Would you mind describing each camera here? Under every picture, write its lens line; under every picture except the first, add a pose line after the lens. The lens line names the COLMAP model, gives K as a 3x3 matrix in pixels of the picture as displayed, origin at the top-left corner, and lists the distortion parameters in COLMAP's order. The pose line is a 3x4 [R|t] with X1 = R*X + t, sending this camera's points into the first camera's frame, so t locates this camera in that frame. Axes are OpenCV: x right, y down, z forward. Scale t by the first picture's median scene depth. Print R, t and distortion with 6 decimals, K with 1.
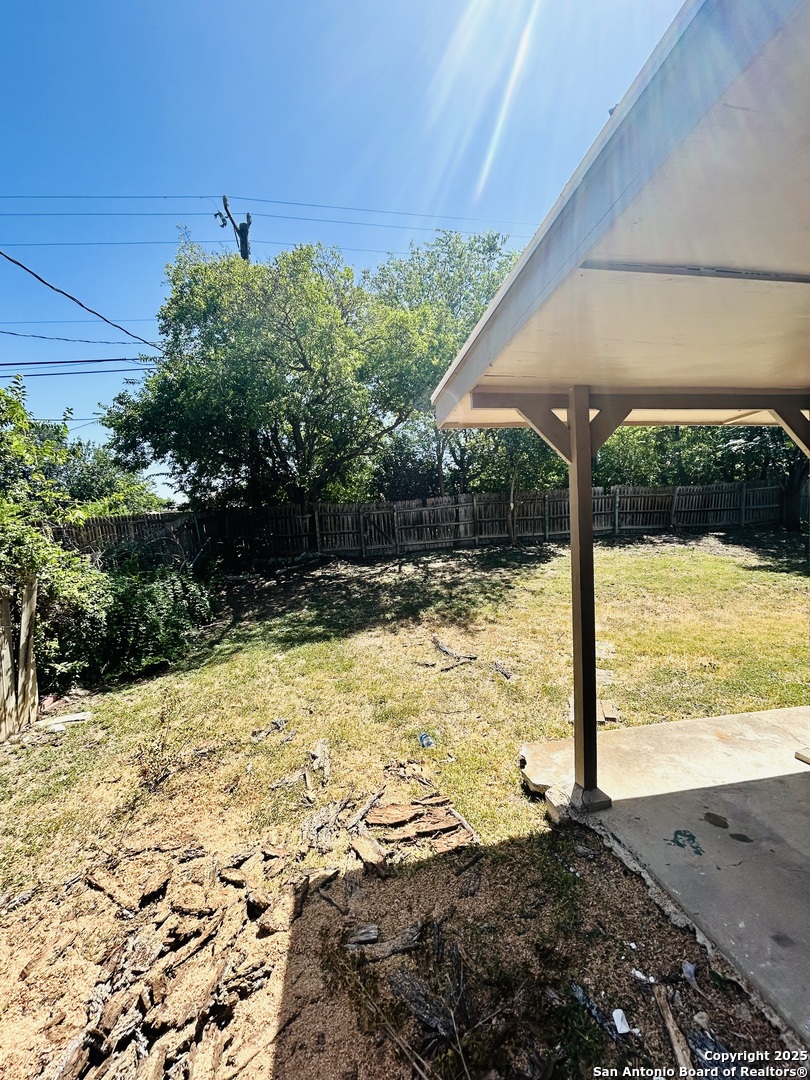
lens RADIAL K [[433.8, 0, 410.0], [0, 433.8, 539.8], [0, 0, 1]] dist [-0.001054, 0.000273]
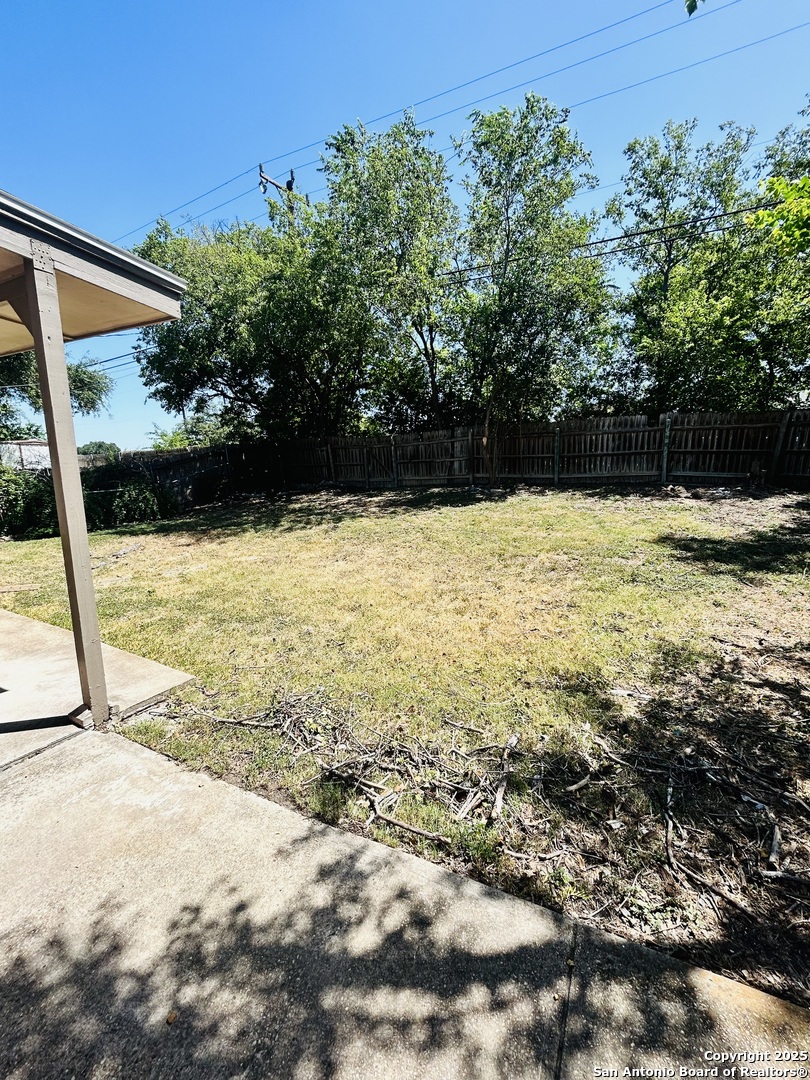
lens RADIAL K [[433.8, 0, 409.7], [0, 433.8, 536.9], [0, 0, 1]] dist [-0.001054, 0.000273]
pose [[0.815307, 0.133248, -0.563489, 2.082126], [-0.049420, 0.985624, 0.161564, -0.072085], [0.576916, -0.103877, 0.810171, 0.600545]]
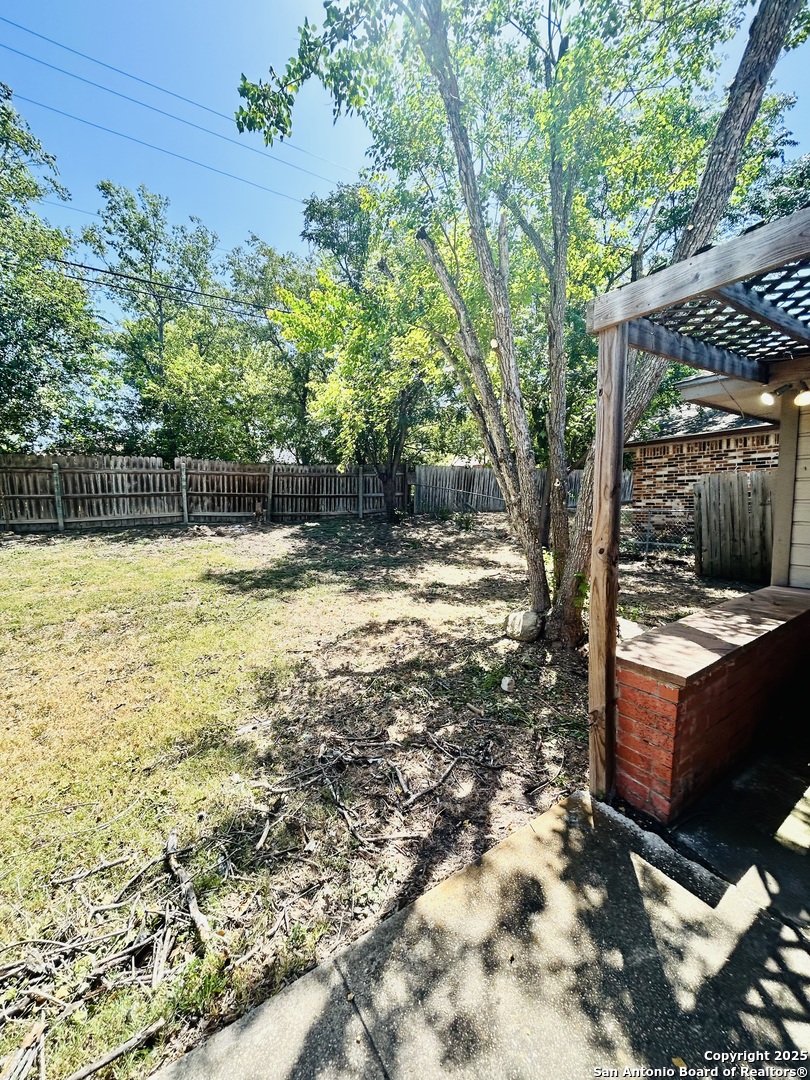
lens RADIAL K [[433.8, 0, 404.8], [0, 433.8, 536.3], [0, 0, 1]] dist [-0.001054, 0.000273]
pose [[0.913510, 0.003622, 0.406799, 1.951842], [-0.017298, 0.999402, 0.029947, -0.069573], [-0.406447, -0.034393, 0.913027, 0.596748]]
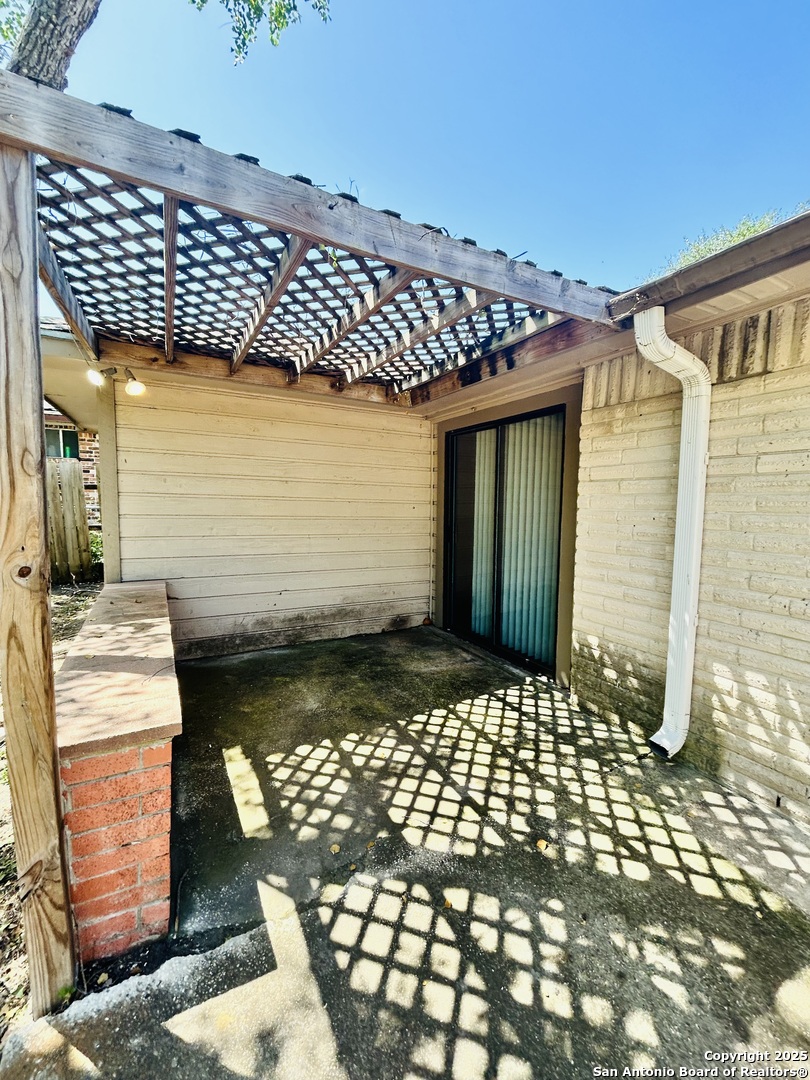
lens RADIAL K [[433.8, 0, 406.1], [0, 433.8, 537.9], [0, 0, 1]] dist [-0.001054, 0.000273]
pose [[-0.334407, -0.038681, 0.941634, 3.123214], [0.028221, 0.998298, 0.051031, -0.065949], [-0.942006, 0.043639, -0.332747, 3.897704]]
